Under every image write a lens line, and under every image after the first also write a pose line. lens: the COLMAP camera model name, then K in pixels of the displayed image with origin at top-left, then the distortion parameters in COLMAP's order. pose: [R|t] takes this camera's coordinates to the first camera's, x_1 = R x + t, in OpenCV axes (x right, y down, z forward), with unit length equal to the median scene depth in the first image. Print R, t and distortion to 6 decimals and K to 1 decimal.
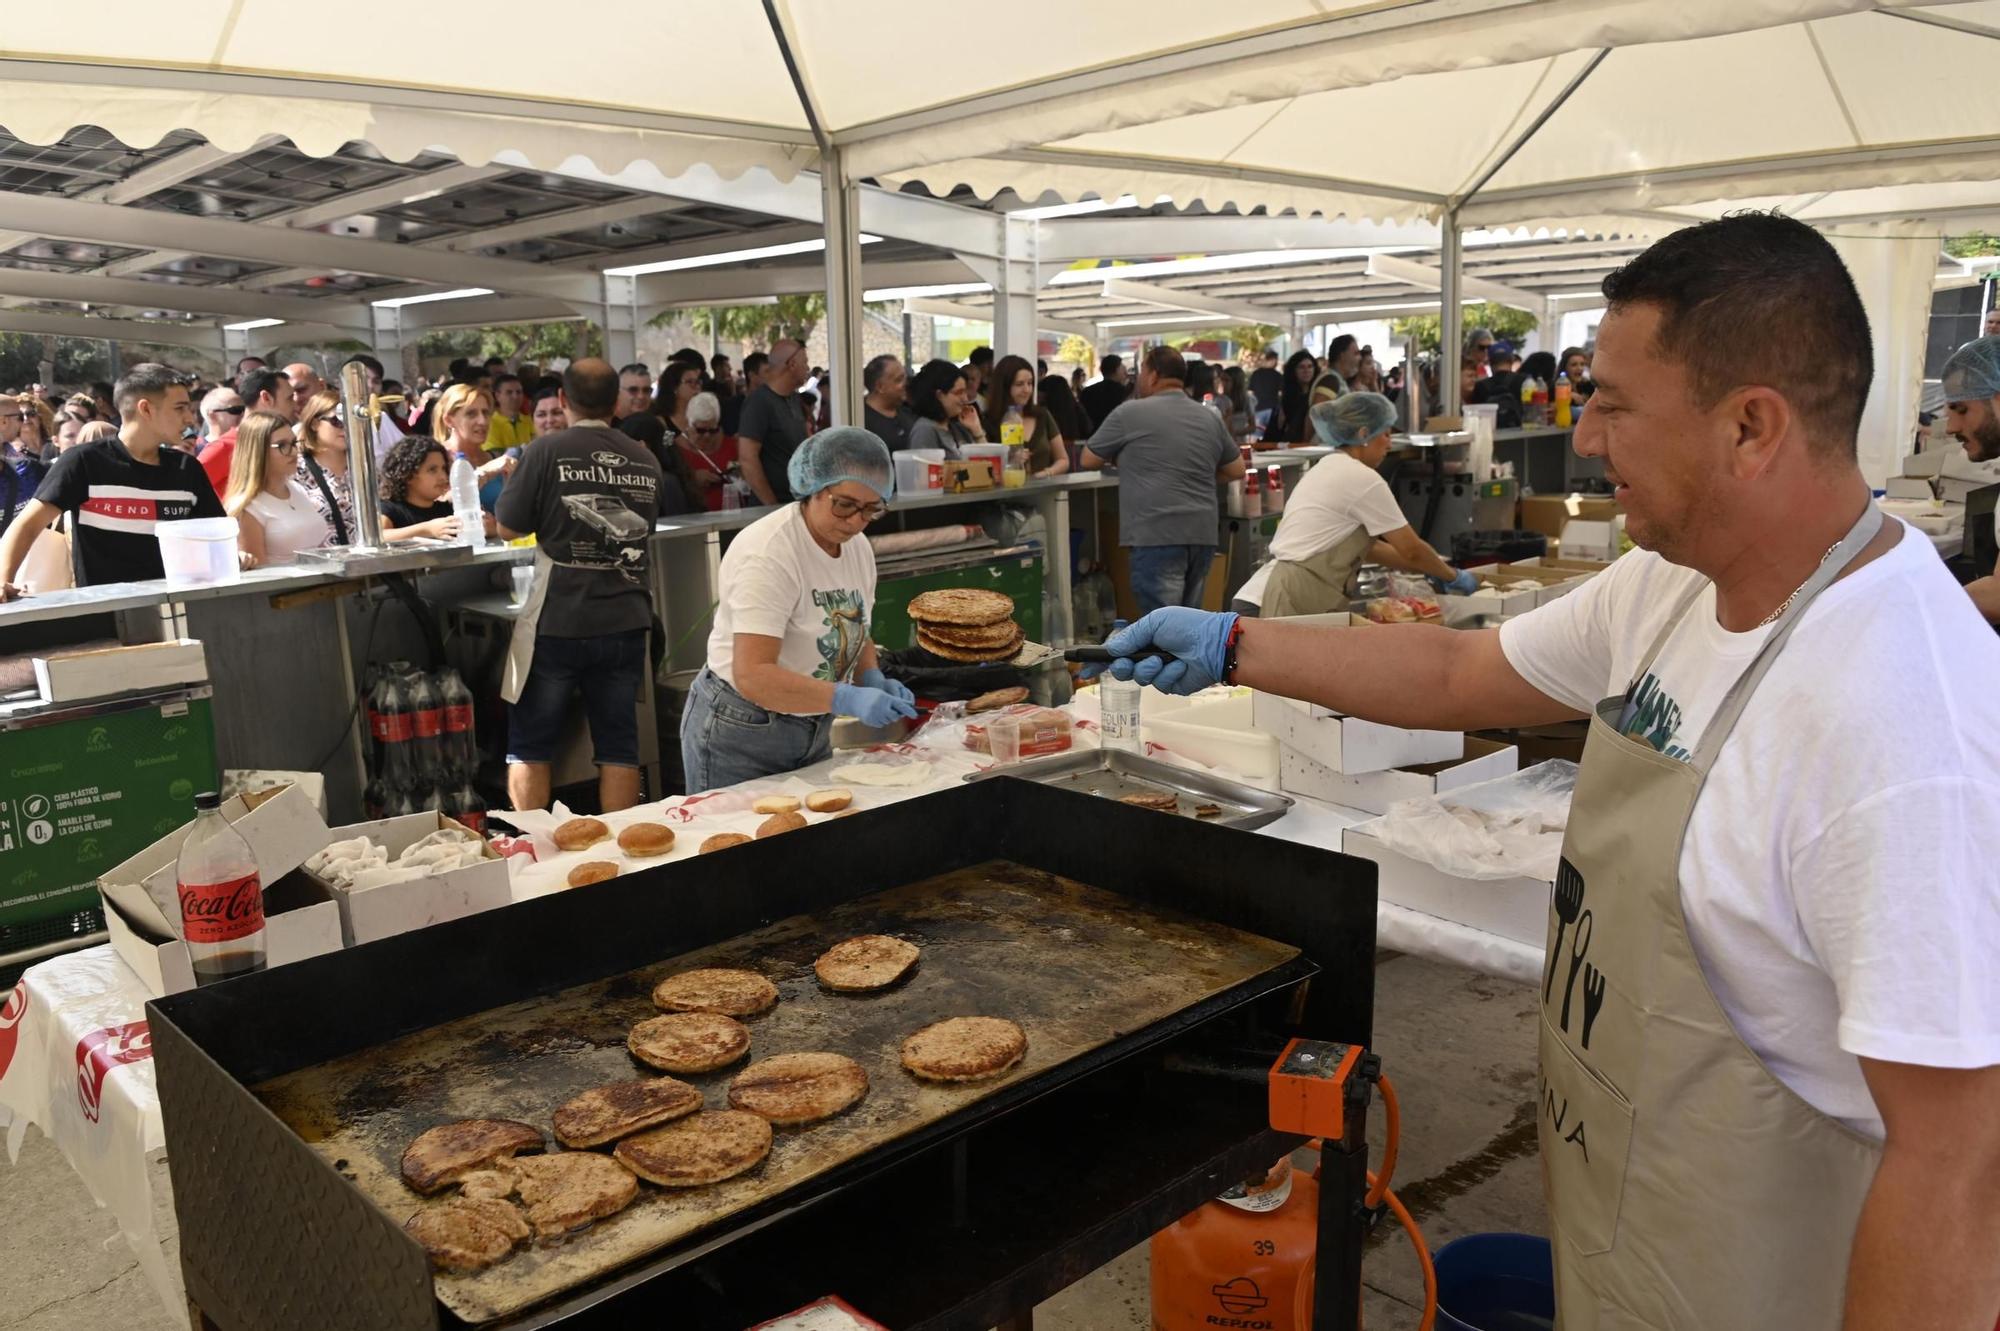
lens RADIAL K [[1542.7, 0, 1005.6], [0, 1542.7, 657.7], [0, 0, 1]] dist [-0.036588, -0.018616]
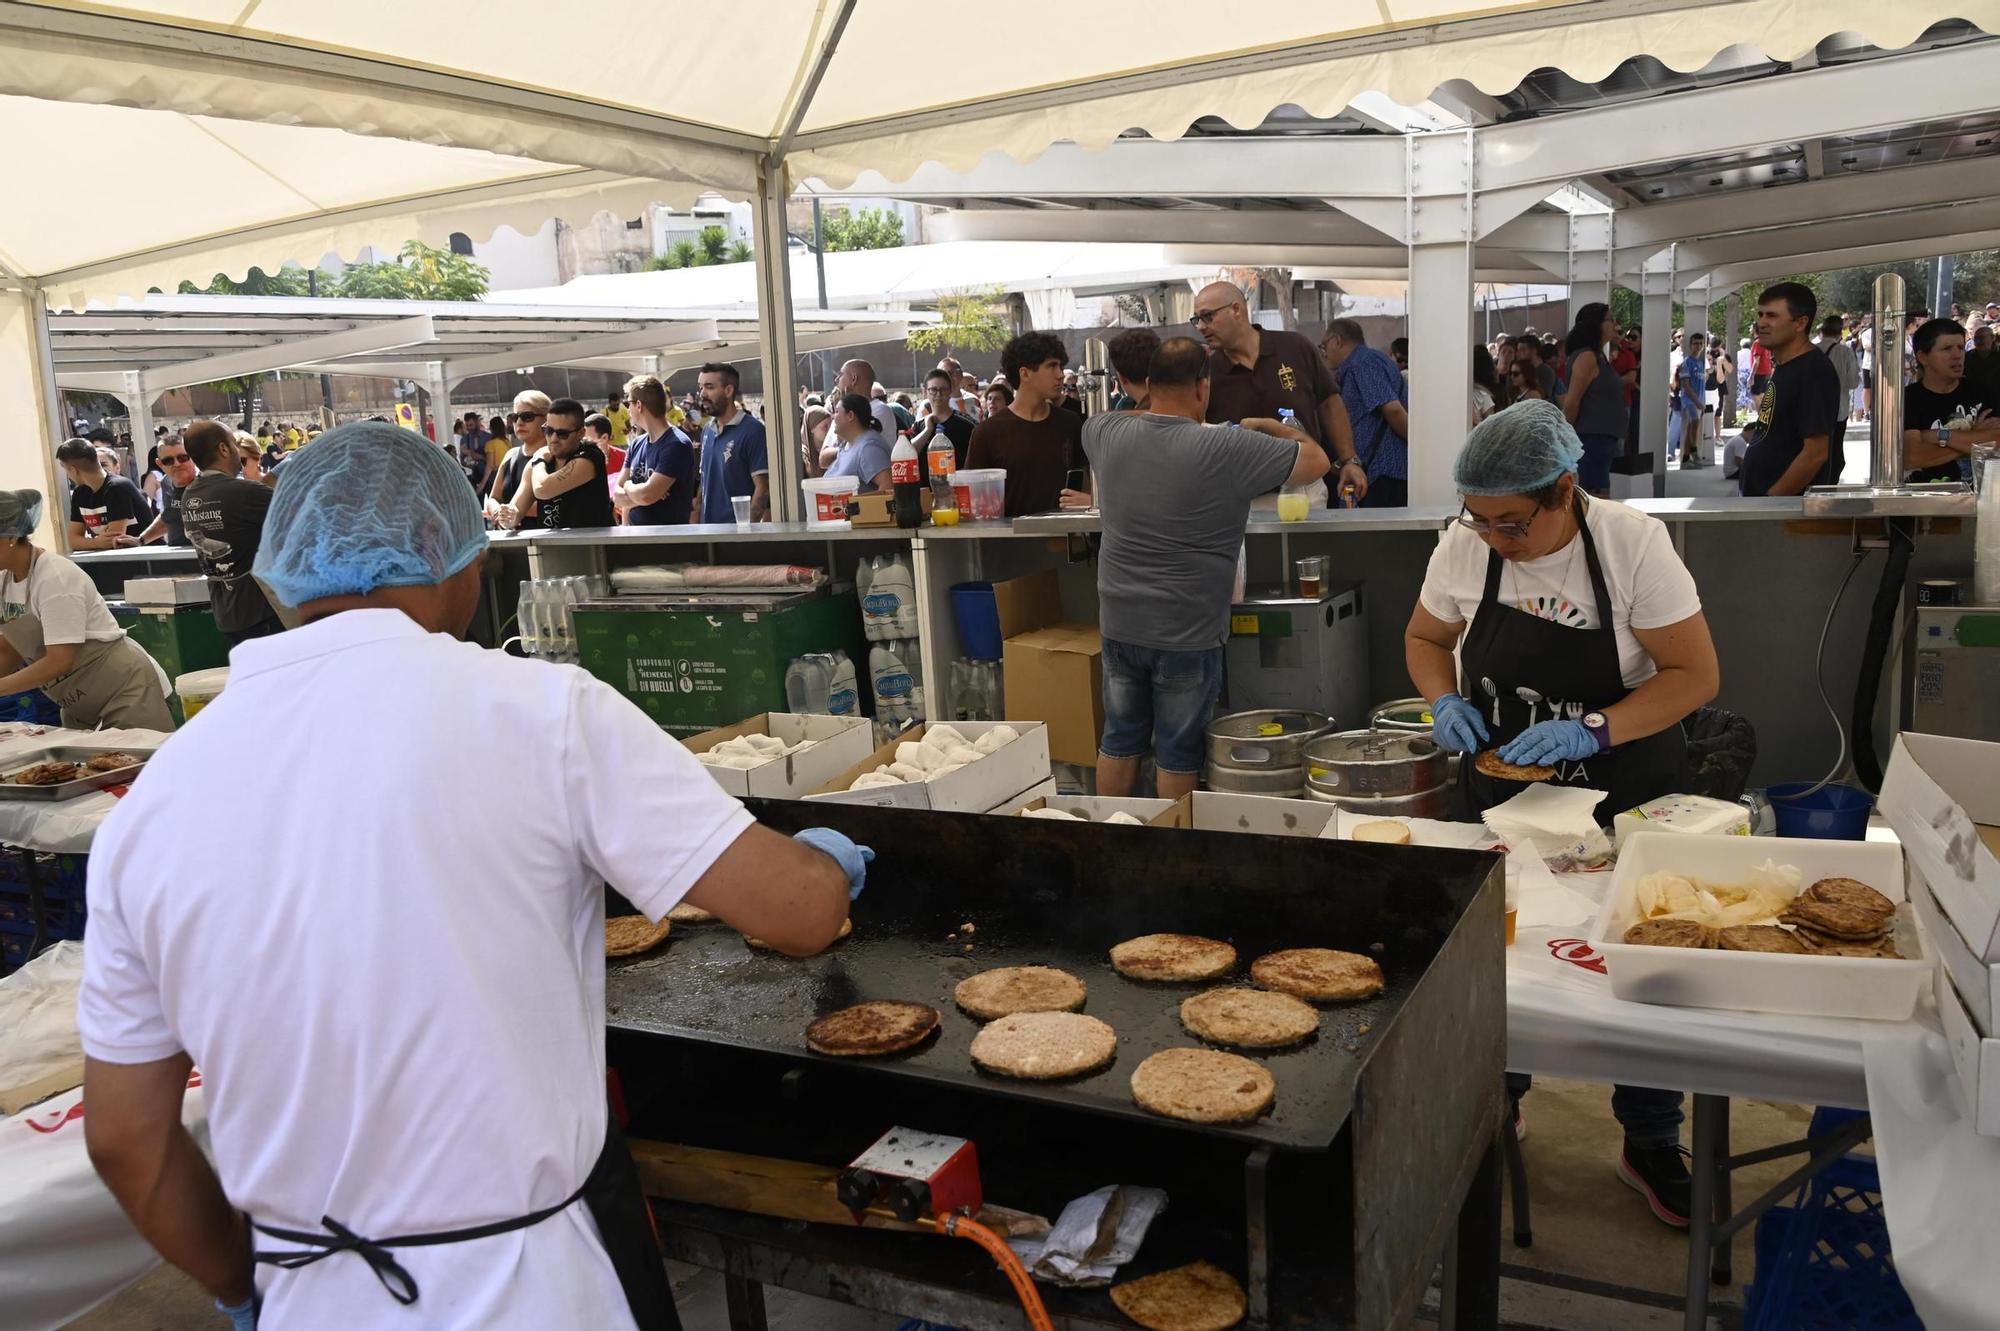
lens RADIAL K [[1572.1, 0, 1003.5], [0, 1572.1, 658.7], [0, 0, 1]] dist [-0.025518, -0.033935]
pose [[0.311468, 0.174979, -0.934007, 0.885835], [-0.120194, 0.982260, 0.143937, -0.181496], [0.942625, 0.067430, 0.326974, 0.829909]]
